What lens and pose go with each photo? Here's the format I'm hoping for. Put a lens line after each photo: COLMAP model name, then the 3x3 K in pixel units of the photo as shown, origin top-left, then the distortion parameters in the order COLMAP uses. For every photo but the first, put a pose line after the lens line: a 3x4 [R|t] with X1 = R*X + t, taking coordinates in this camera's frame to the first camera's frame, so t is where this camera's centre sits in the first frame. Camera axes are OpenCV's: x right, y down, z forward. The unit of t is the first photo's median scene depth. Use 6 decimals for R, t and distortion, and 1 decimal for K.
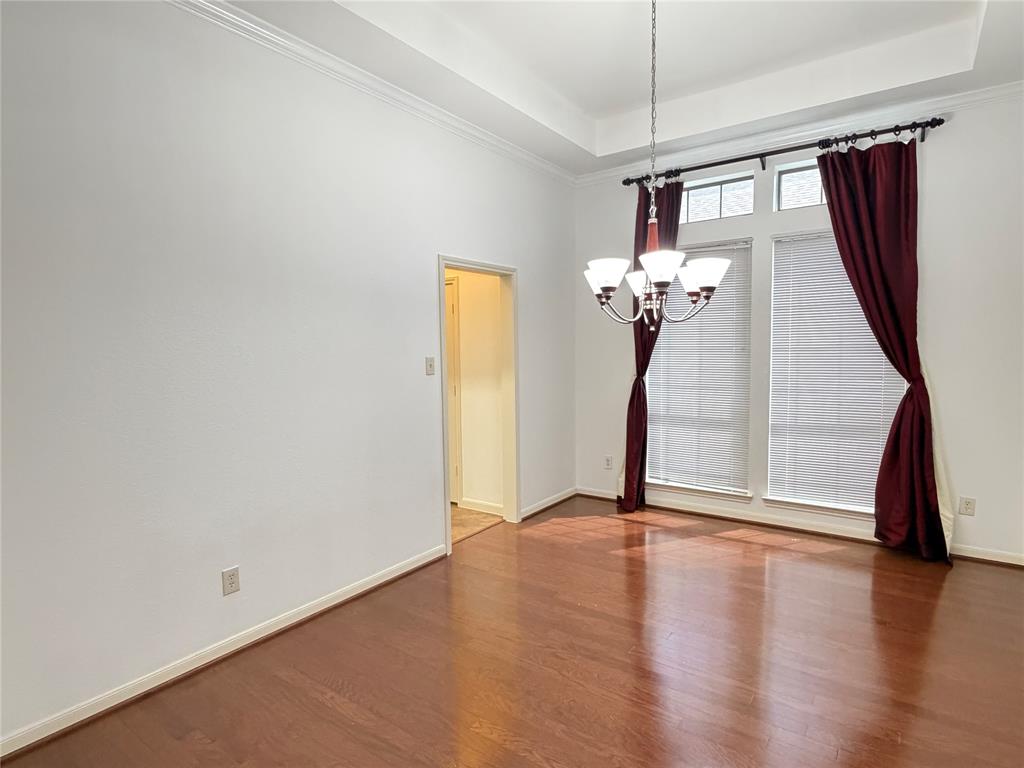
lens RADIAL K [[556.1, 0, 509.7], [0, 556.1, 388.2], [0, 0, 1]] dist [-0.000802, 0.000402]
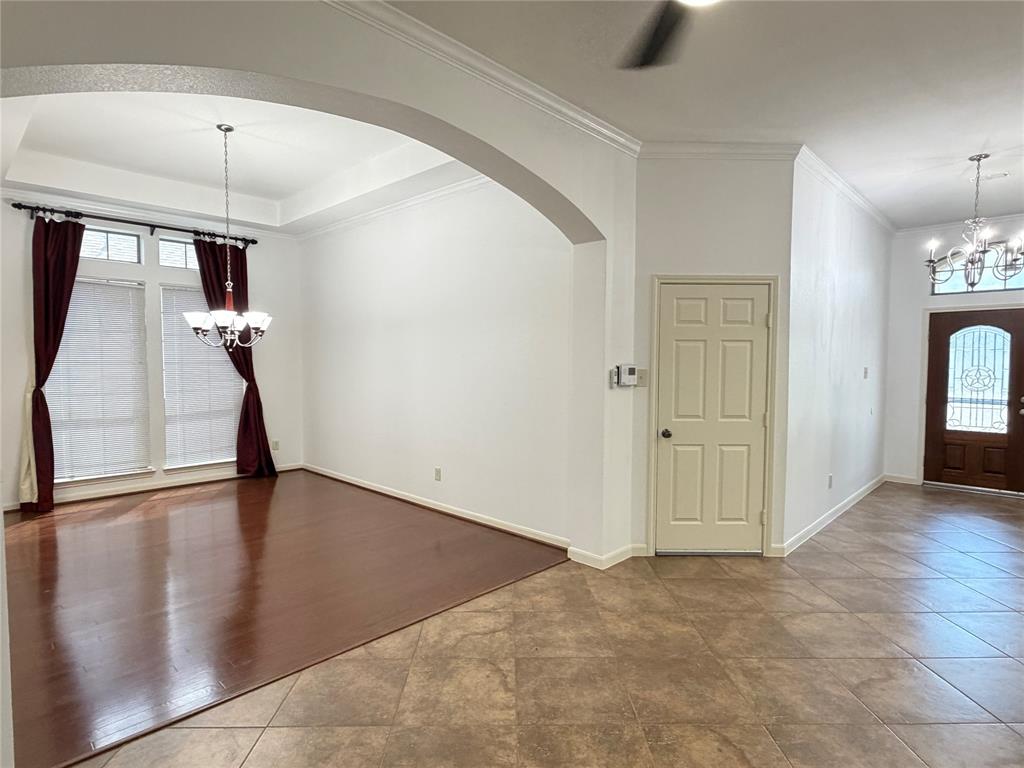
lens RADIAL K [[556.1, 0, 509.7], [0, 556.1, 388.2], [0, 0, 1]] dist [-0.000802, 0.000402]
pose [[0.143394, -0.038999, 0.988897, -0.828112], [0.068803, 0.997198, 0.029350, 0.013499], [-0.987271, 0.063830, 0.145675, -0.074665]]
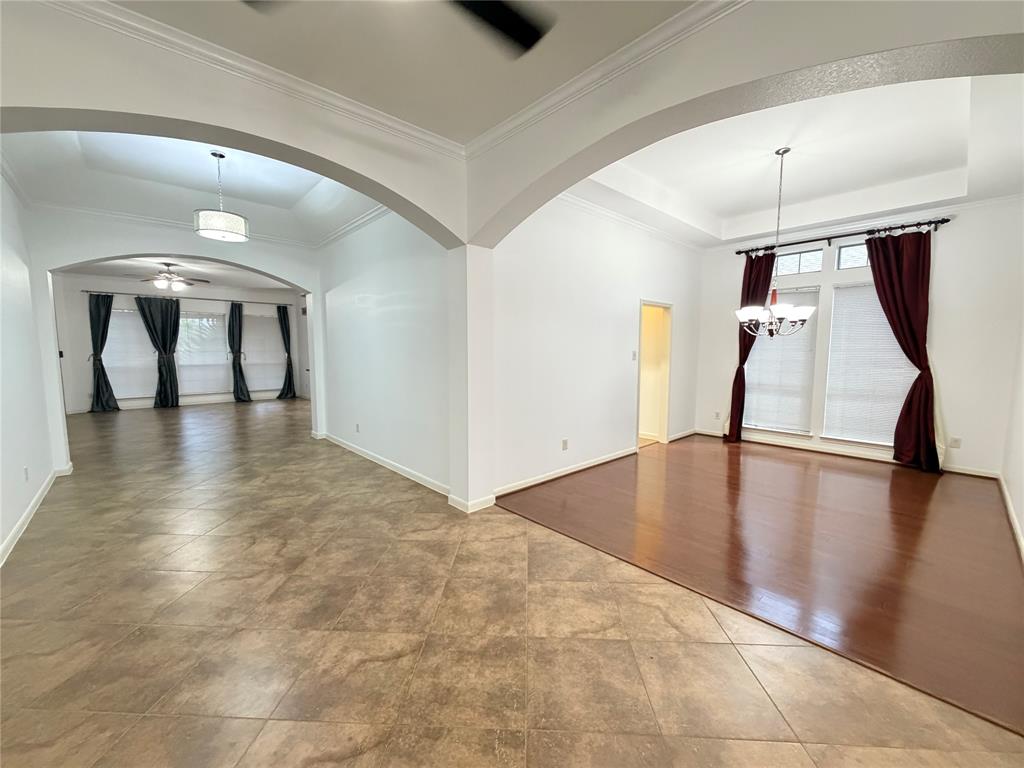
lens RADIAL K [[408.4, 0, 509.8], [0, 408.4, 386.0], [0, 0, 1]] dist [-0.001337, 0.000027]
pose [[0.978412, 0.034275, -0.203800, -0.244641], [-0.030716, 0.999316, 0.020601, 0.046269], [0.204366, -0.013897, 0.978796, -0.455903]]
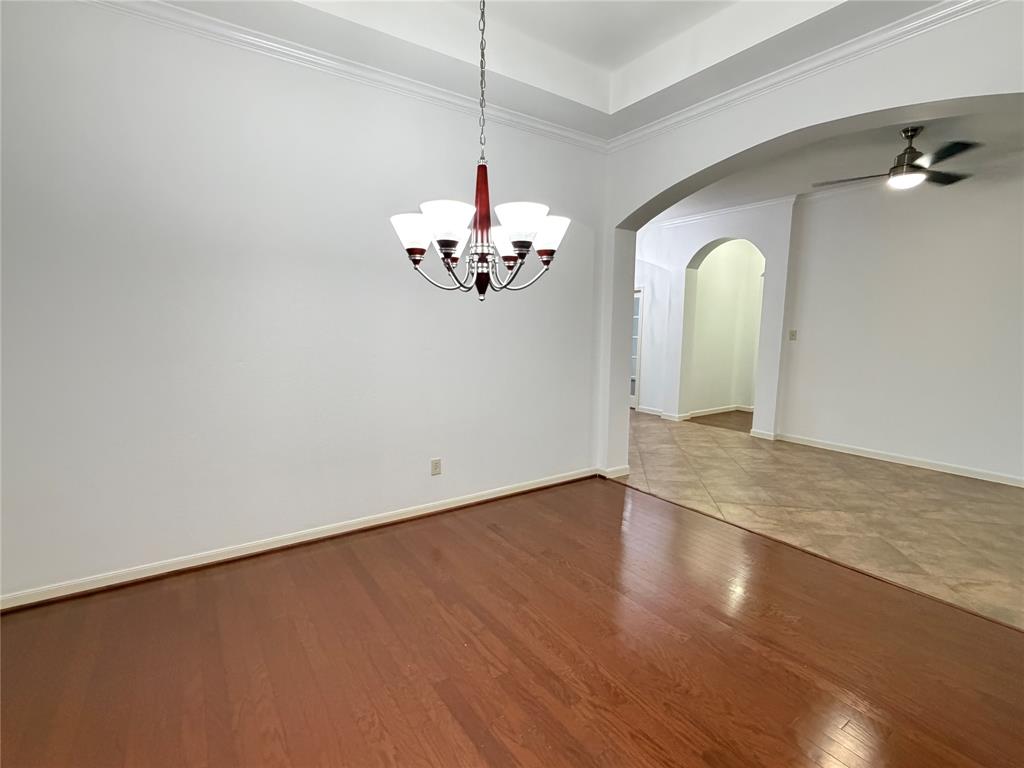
lens RADIAL K [[486.7, 0, 511.0], [0, 486.7, 385.3], [0, 0, 1]] dist [0.000625, -0.000721]
pose [[-0.940279, -0.036631, 0.338428, -0.017738], [0.030477, 0.981141, 0.190875, -0.074335], [-0.339038, 0.189791, -0.921430, 1.026892]]
